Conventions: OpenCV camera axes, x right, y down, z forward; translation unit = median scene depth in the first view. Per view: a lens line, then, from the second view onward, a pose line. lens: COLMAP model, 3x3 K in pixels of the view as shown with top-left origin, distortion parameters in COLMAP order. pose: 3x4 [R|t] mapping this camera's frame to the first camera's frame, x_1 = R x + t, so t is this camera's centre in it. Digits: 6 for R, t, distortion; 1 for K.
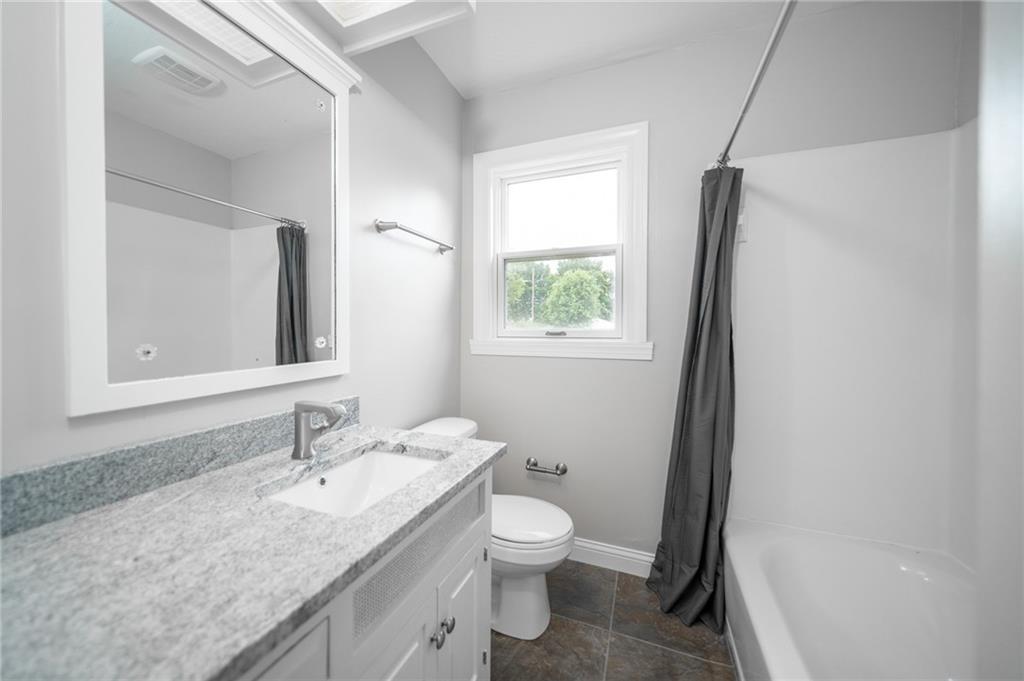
lens RADIAL K [[361.2, 0, 512.0], [0, 361.2, 340.5], [0, 0, 1]] dist [-0.000590, 0.000026]
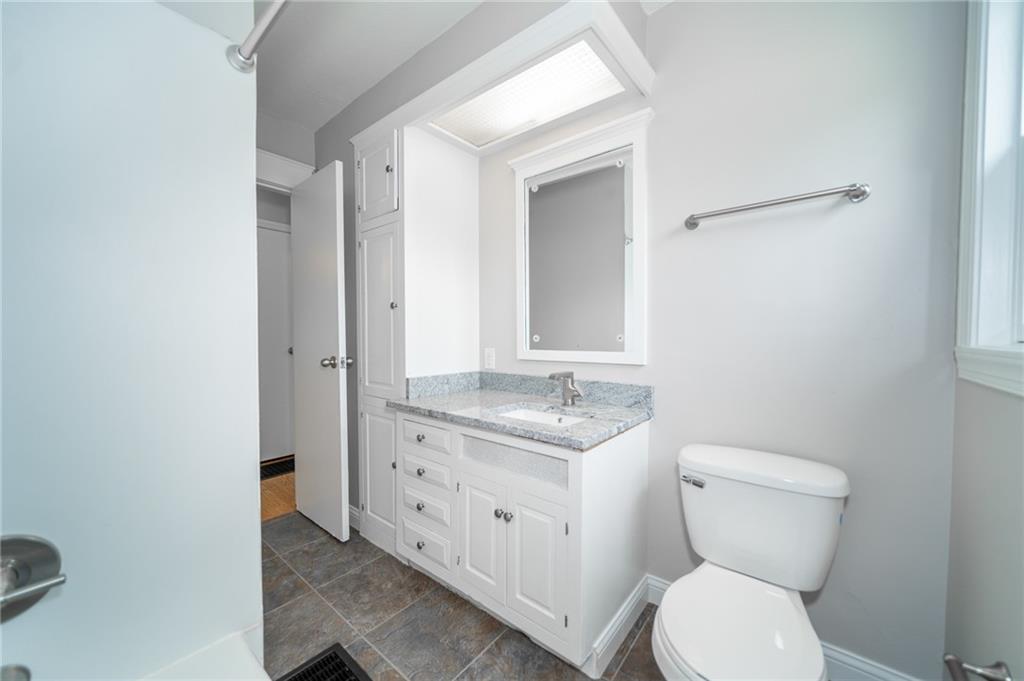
lens RADIAL K [[361.2, 0, 512.0], [0, 361.2, 340.5], [0, 0, 1]] dist [-0.000590, 0.000026]
pose [[-0.342955, 0.015959, -0.939216, 1.157405], [-0.018543, 0.999546, 0.023755, -0.013534], [0.939169, 0.025563, -0.342504, 1.404182]]
